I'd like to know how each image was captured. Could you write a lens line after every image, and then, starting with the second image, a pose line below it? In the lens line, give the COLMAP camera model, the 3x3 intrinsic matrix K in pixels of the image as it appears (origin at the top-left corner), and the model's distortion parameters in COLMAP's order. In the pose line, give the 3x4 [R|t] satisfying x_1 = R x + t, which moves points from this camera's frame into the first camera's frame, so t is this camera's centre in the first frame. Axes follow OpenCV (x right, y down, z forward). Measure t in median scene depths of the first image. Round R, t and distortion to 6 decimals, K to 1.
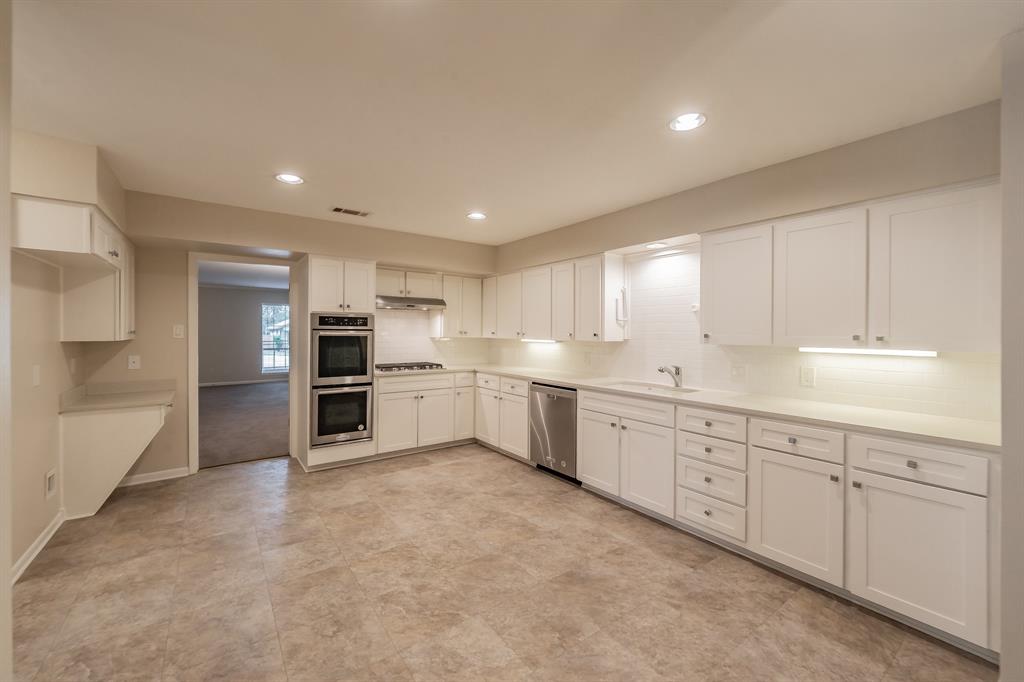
lens RADIAL K [[391.5, 0, 506.8], [0, 391.5, 333.3], [0, 0, 1]] dist [0.001073, -0.000747]
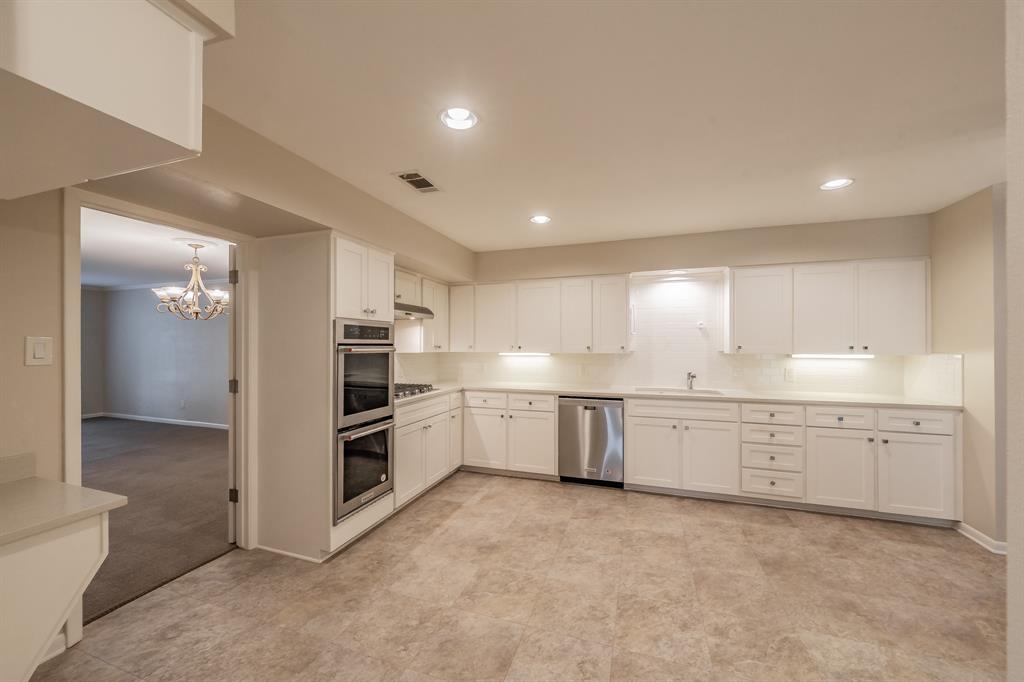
lens RADIAL K [[372.5, 0, 510.5], [0, 372.5, 345.3], [0, 0, 1]] dist [-0.000227, 0.000109]
pose [[0.828309, -0.008660, 0.560205, -0.679155], [0.009065, 0.999957, 0.002055, -0.008135], [-0.560198, 0.003376, 0.828352, 0.348823]]
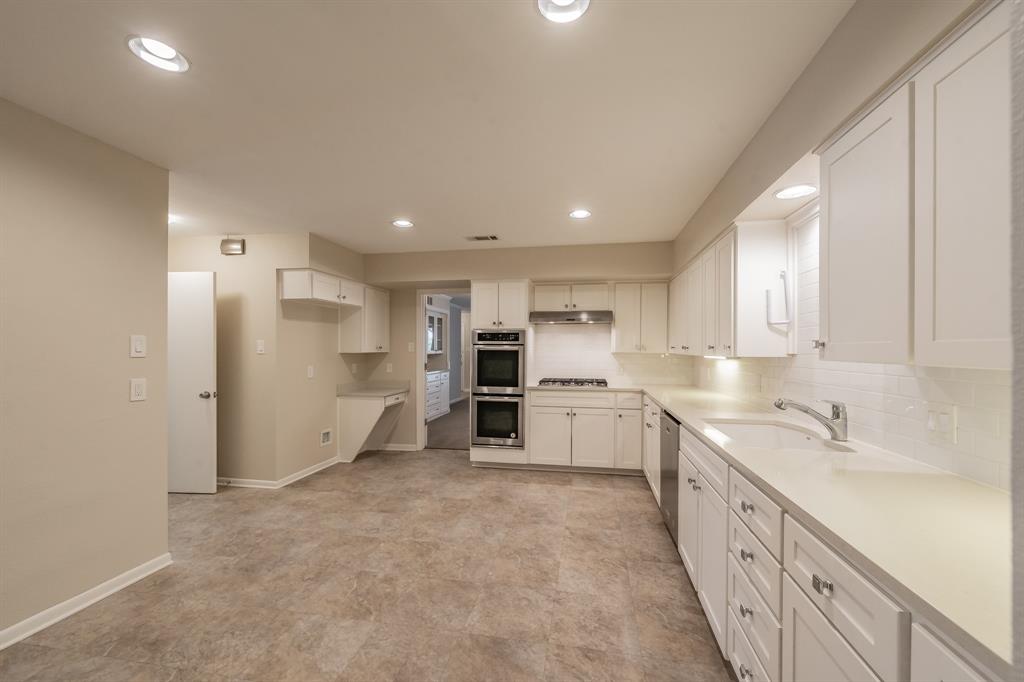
lens RADIAL K [[399.5, 0, 532.8], [0, 399.5, 351.0], [0, 0, 1]] dist [0.001265, -0.000785]
pose [[0.714890, -0.001717, -0.699235, 0.520847], [-0.001543, 0.999991, -0.004033, 0.015615], [0.699235, 0.003962, 0.714880, 0.305849]]
